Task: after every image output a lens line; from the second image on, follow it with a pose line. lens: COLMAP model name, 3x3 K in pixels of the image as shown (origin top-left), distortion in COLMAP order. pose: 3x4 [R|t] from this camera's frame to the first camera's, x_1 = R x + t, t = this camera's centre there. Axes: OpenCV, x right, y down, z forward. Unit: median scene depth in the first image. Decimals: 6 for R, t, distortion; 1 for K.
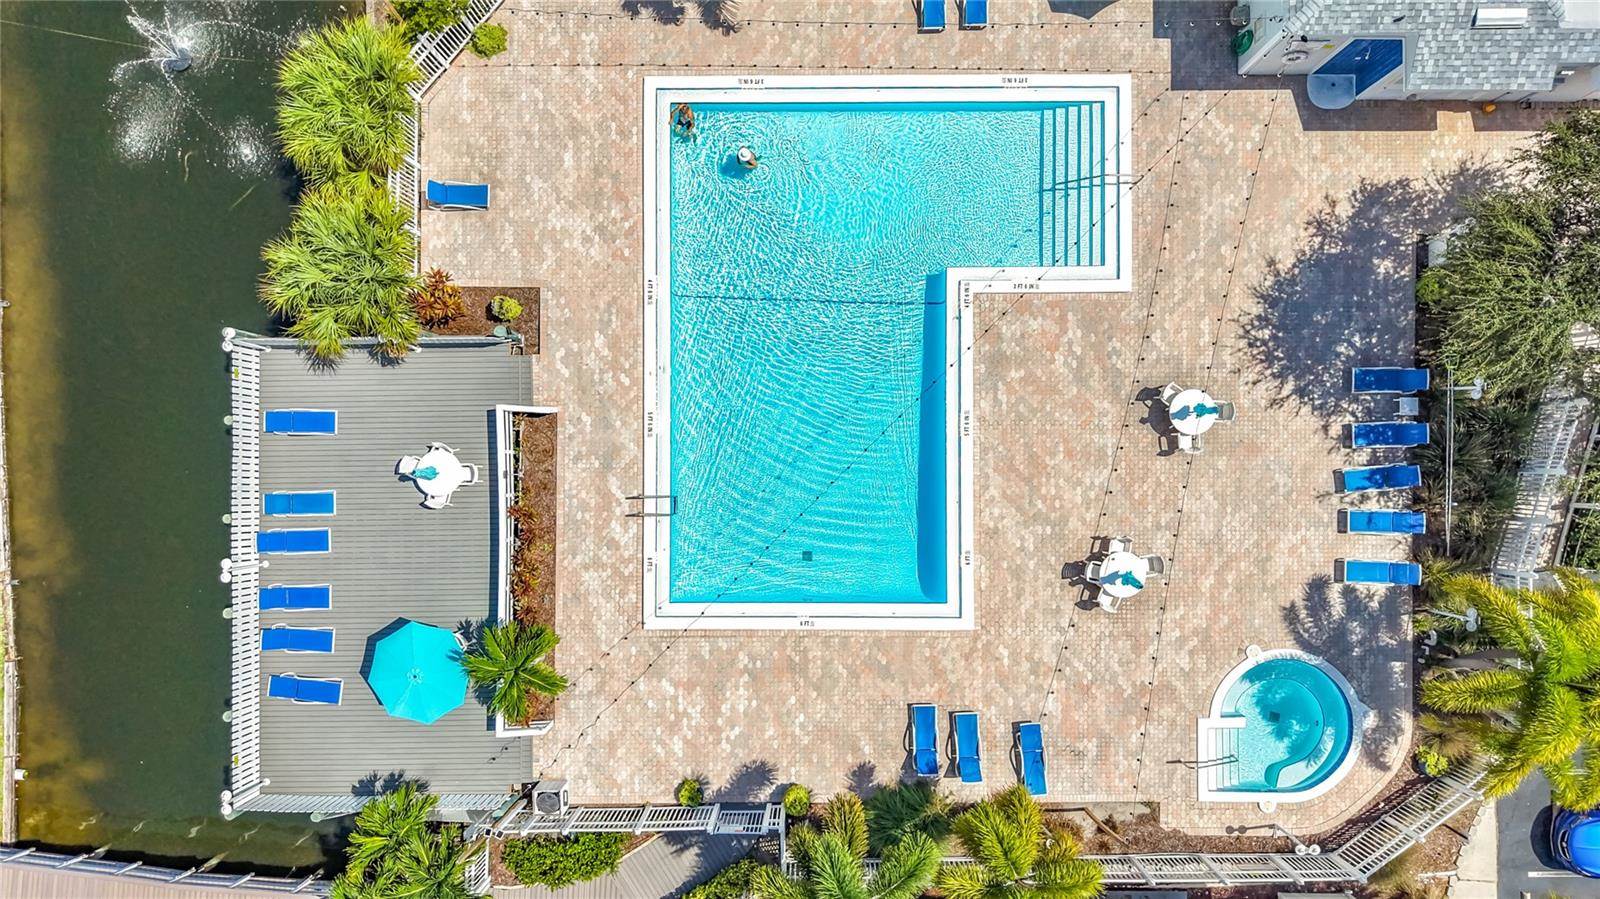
lens RADIAL K [[1085.6, 0, 790.3], [0, 1085.6, 452.9], [0, 0, 1]] dist [0.056926, -0.094669]
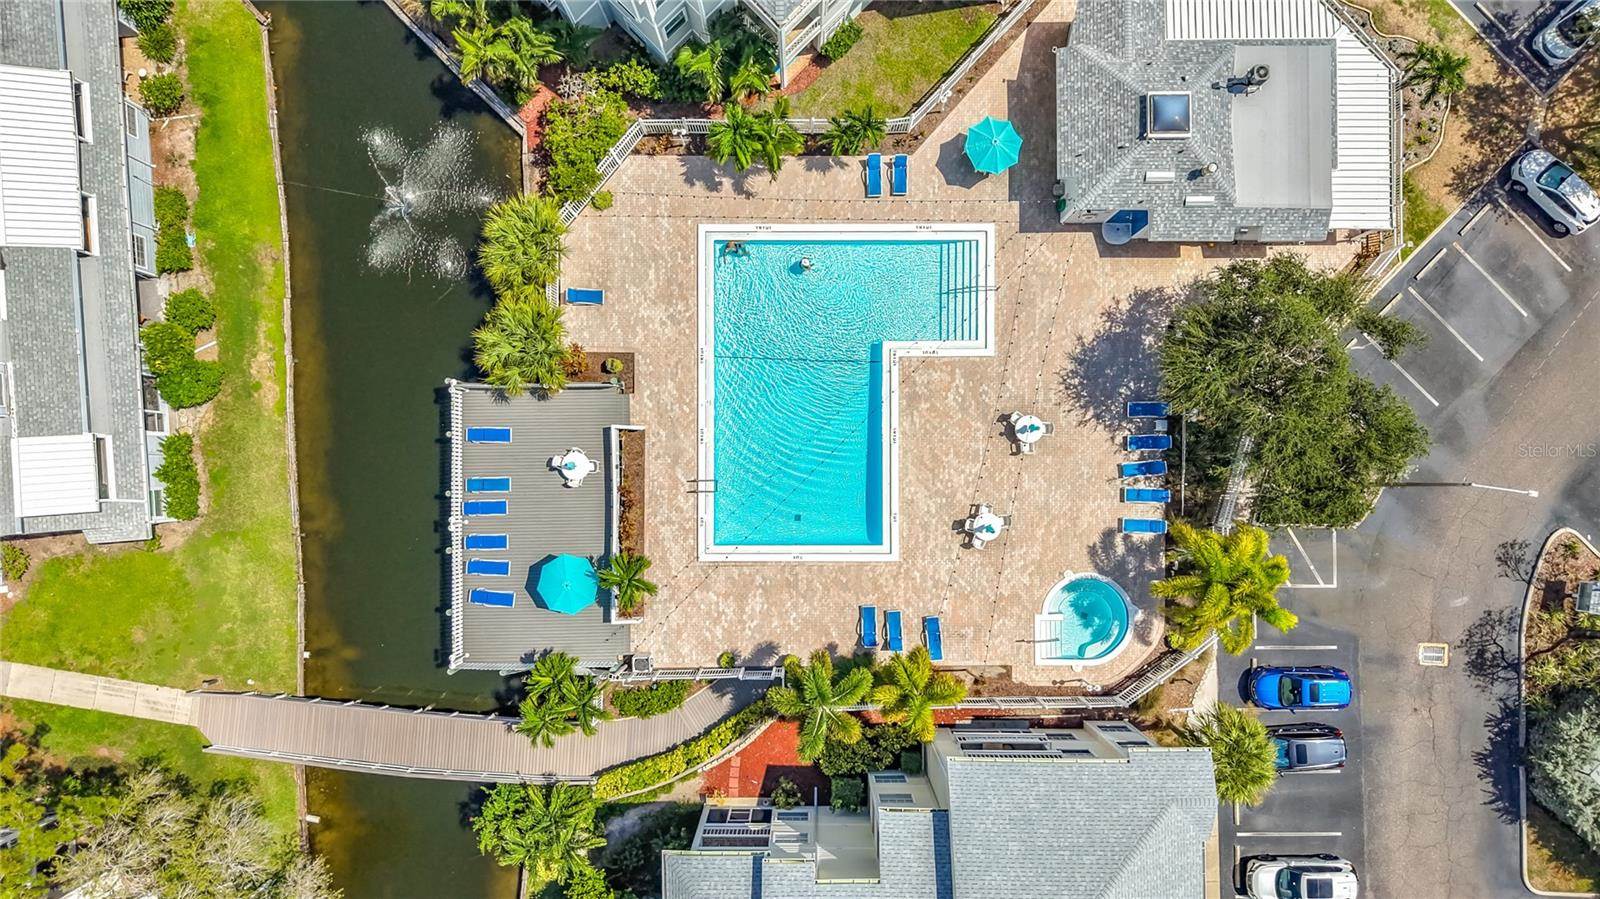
lens RADIAL K [[1085.6, 0, 790.3], [0, 1085.6, 452.9], [0, 0, 1]] dist [0.056926, -0.094669]
pose [[0.999932, -0.000440, 0.011620, -0.014748], [0.000472, 0.999996, -0.002754, 0.003233], [-0.011619, 0.002759, 0.999929, -0.639338]]
